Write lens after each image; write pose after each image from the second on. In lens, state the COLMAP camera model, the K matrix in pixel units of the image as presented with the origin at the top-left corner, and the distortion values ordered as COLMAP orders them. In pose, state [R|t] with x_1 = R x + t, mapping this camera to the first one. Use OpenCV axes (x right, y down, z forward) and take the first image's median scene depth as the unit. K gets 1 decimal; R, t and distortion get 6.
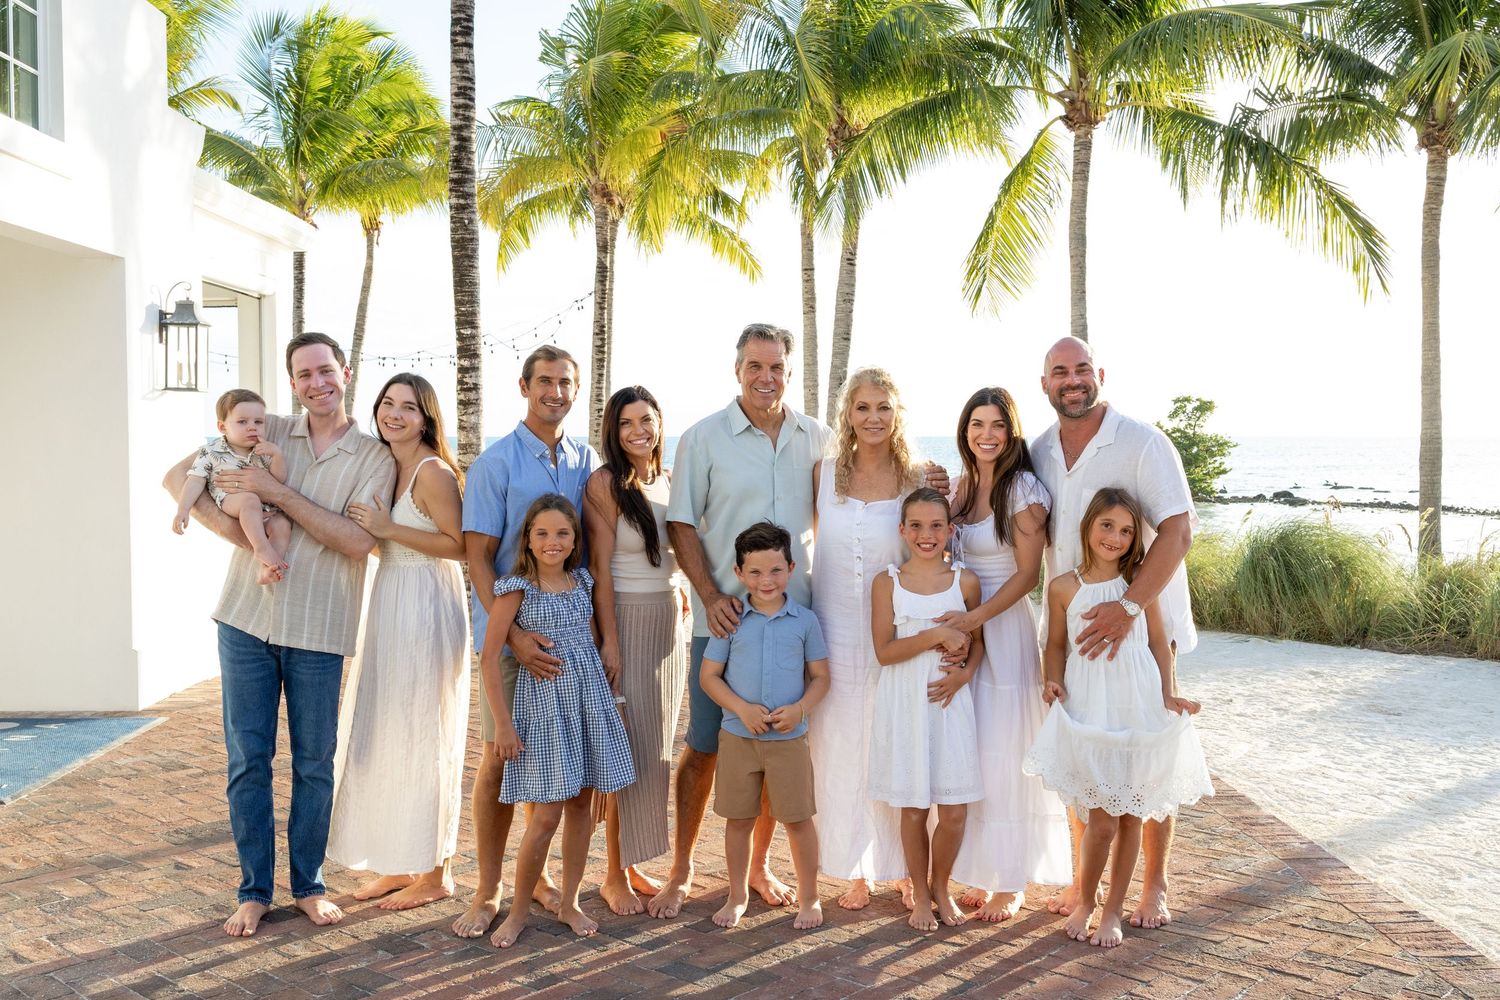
lens RADIAL K [[1505.6, 0, 750.0], [0, 1505.6, 500.0], [0, 0, 1]] dist [0.044012, 0.008766]
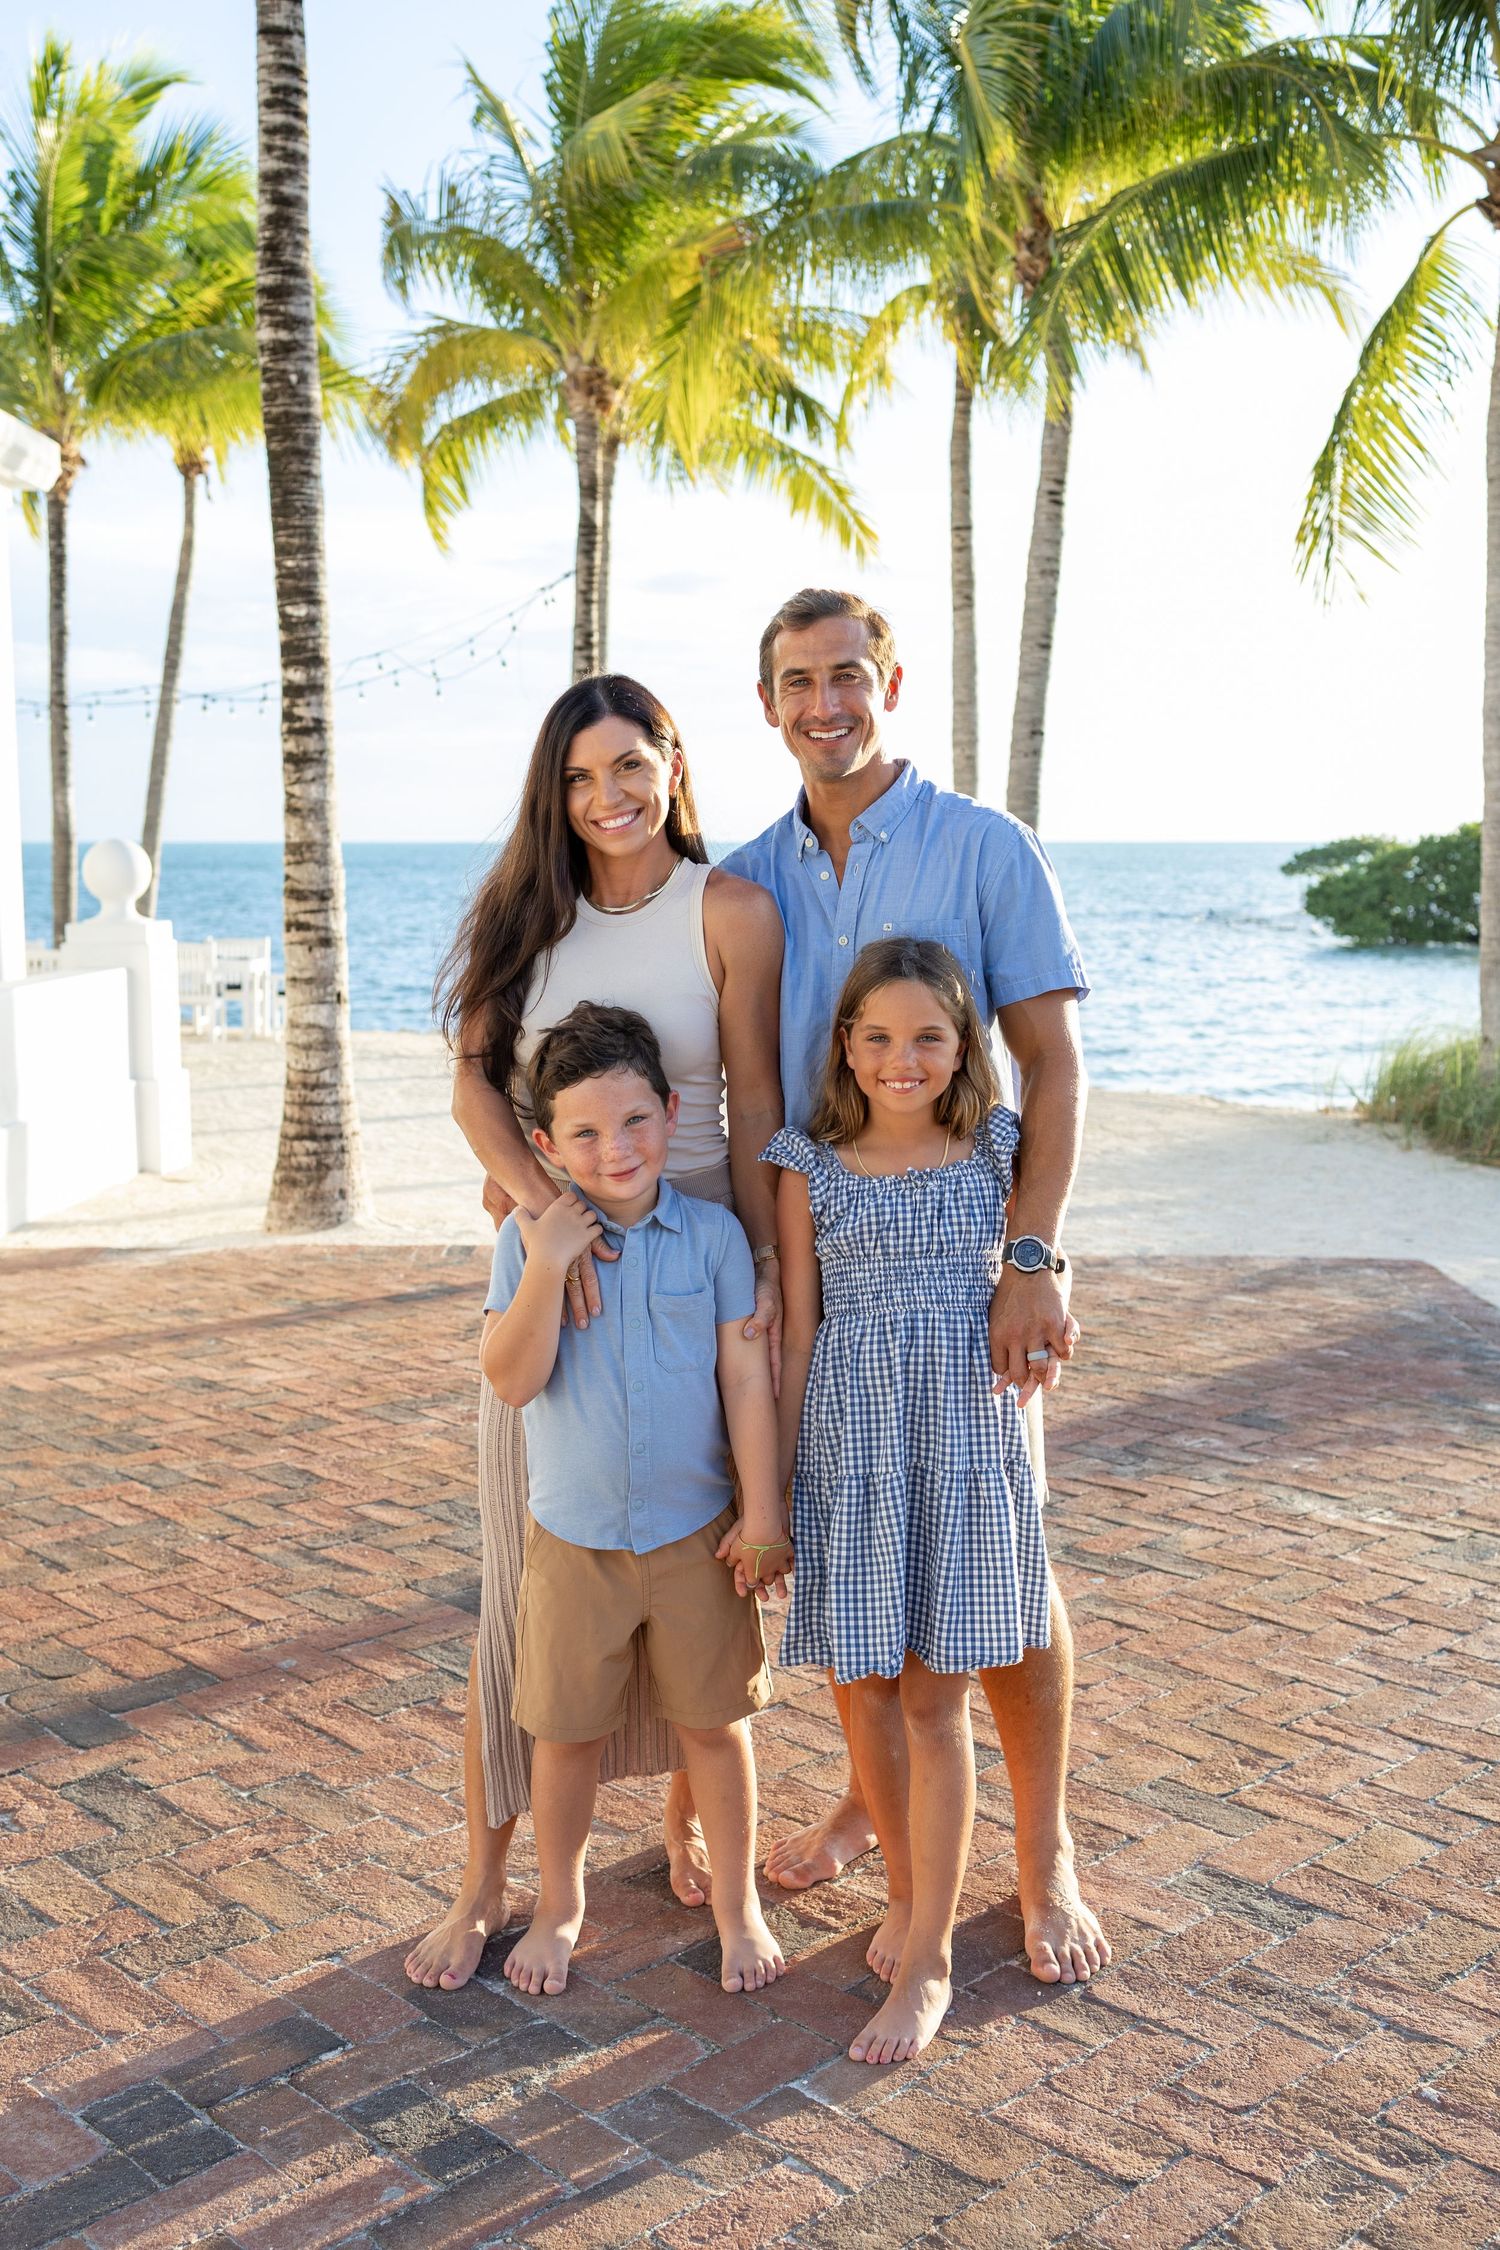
lens RADIAL K [[2214.8, 0, 750.0], [0, 2214.8, 1125.0], [0, 0, 1]] dist [0.012277, -0.011887]
pose [[0.999473, 0.004336, -0.032165, -0.014559], [-0.001602, 0.996418, 0.084545, -0.005530], [0.032417, -0.084449, 0.995900, 0.220265]]
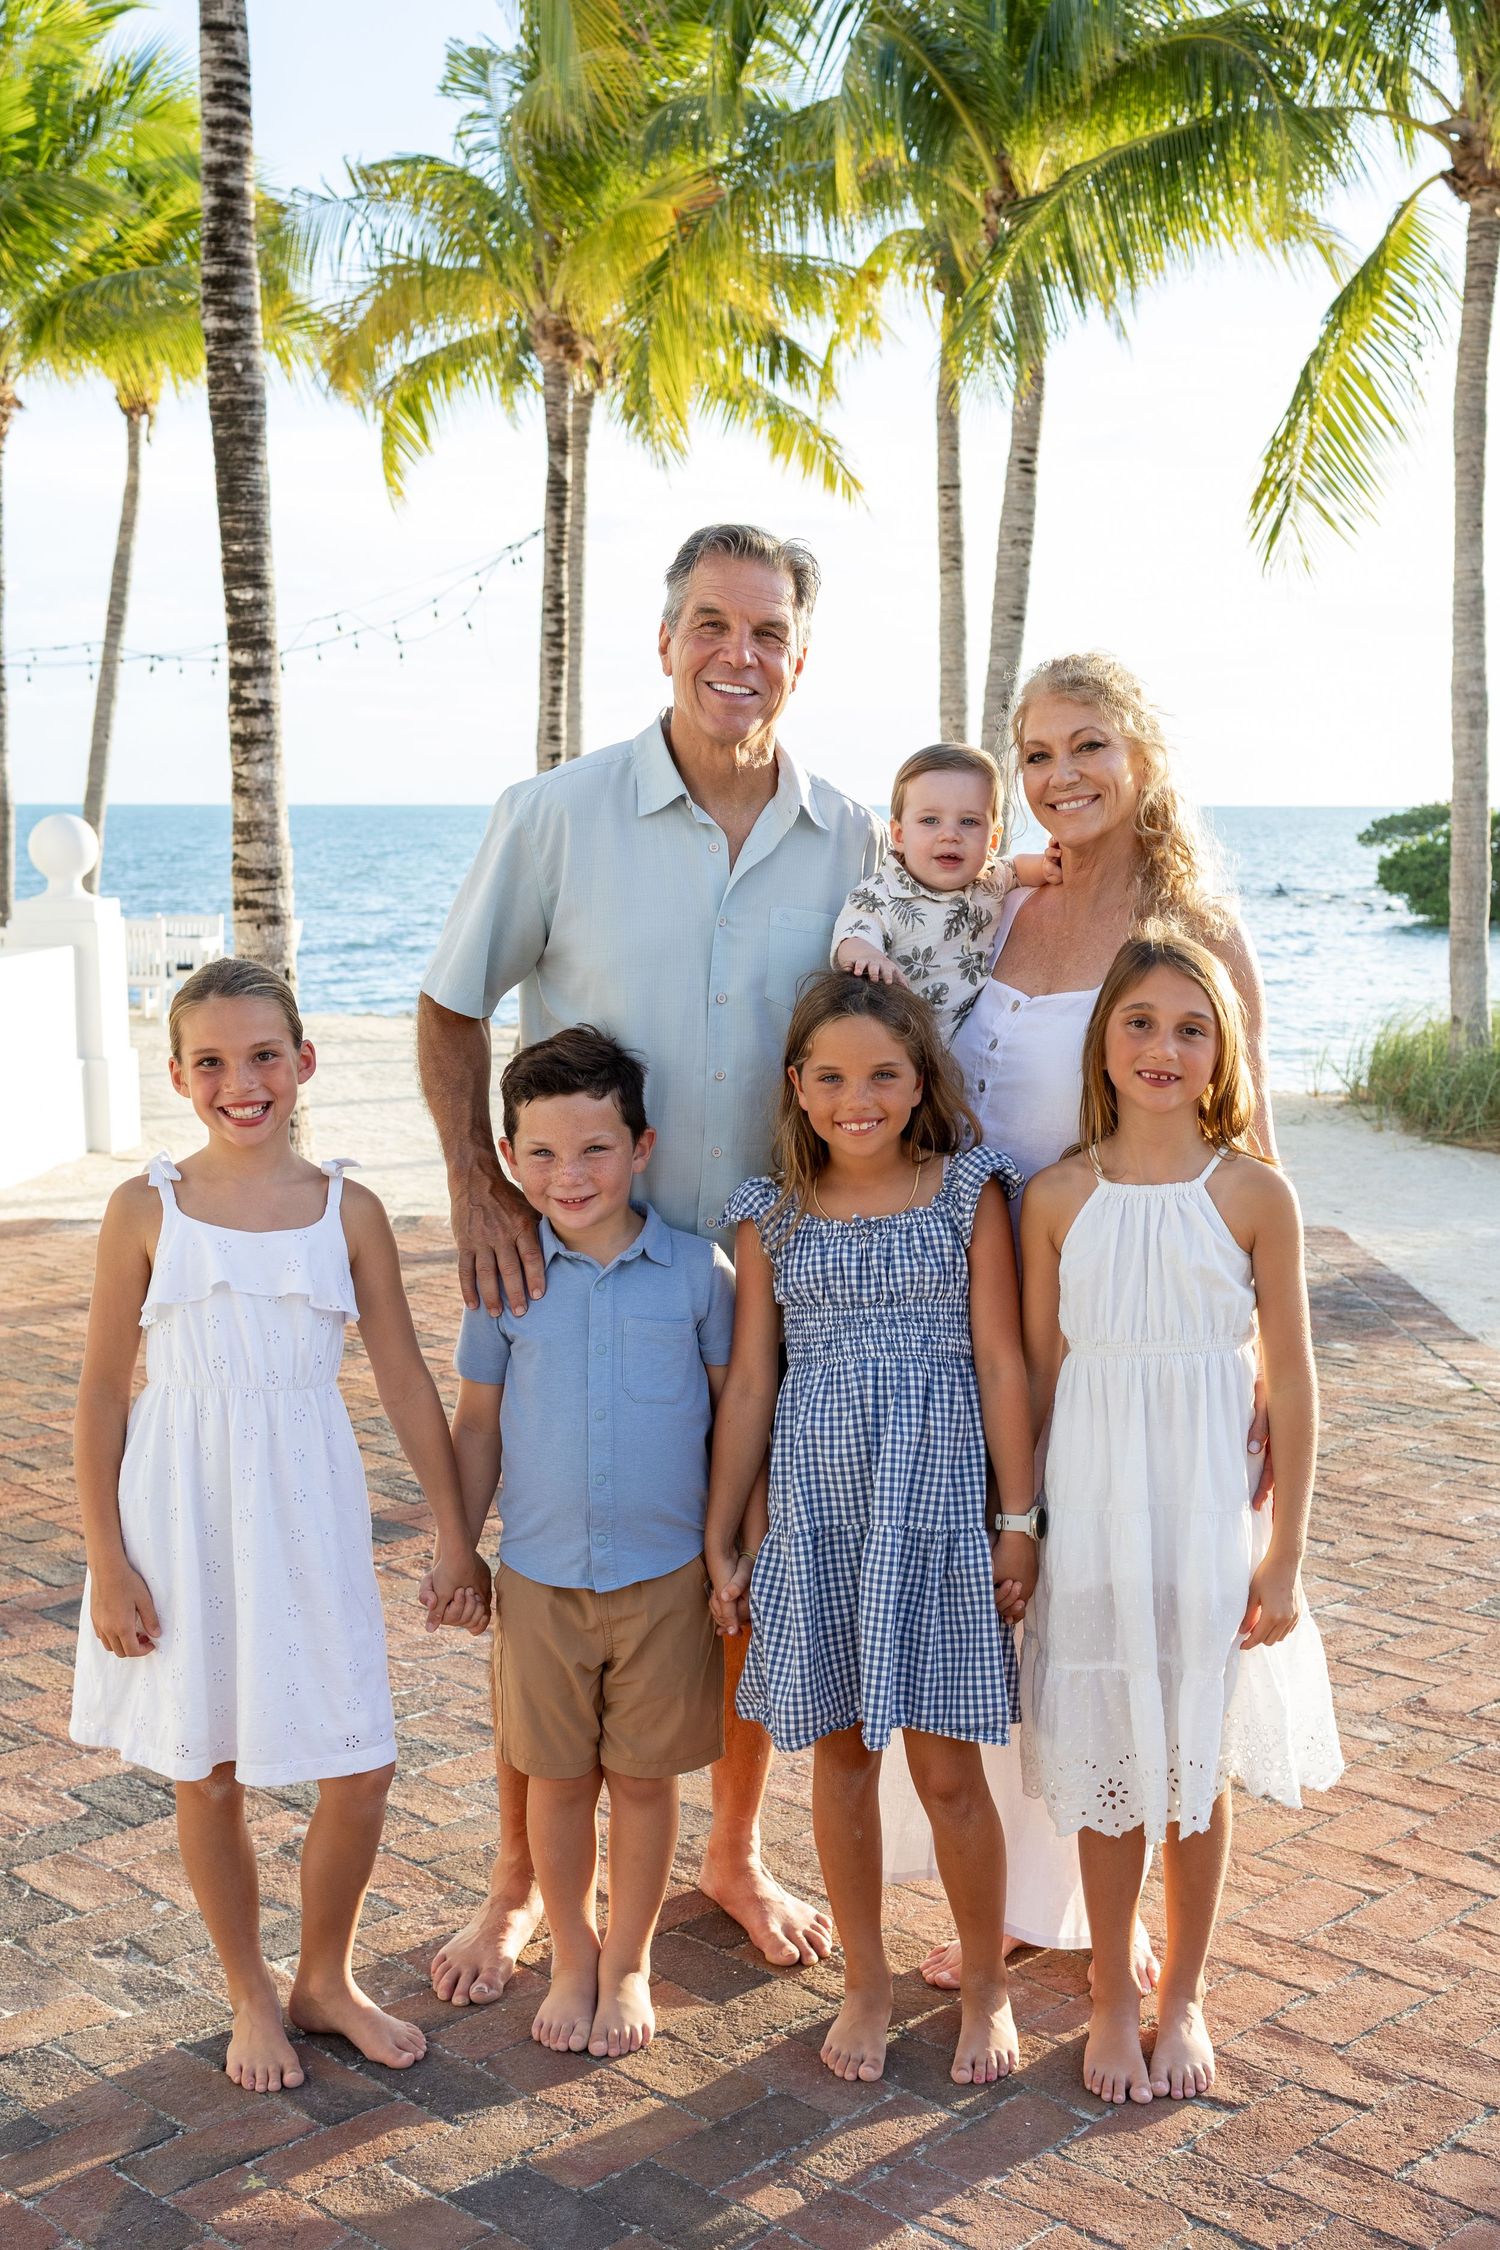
lens RADIAL K [[2545.9, 0, 867.7], [0, 2545.9, 1164.2], [0, 0, 1]] dist [0.014770, -0.001068]
pose [[0.999997, 0.002579, -0.000387, 0.014127], [-0.002529, 0.995176, 0.098070, -0.006229], [0.000638, -0.098068, 0.995179, 0.116581]]
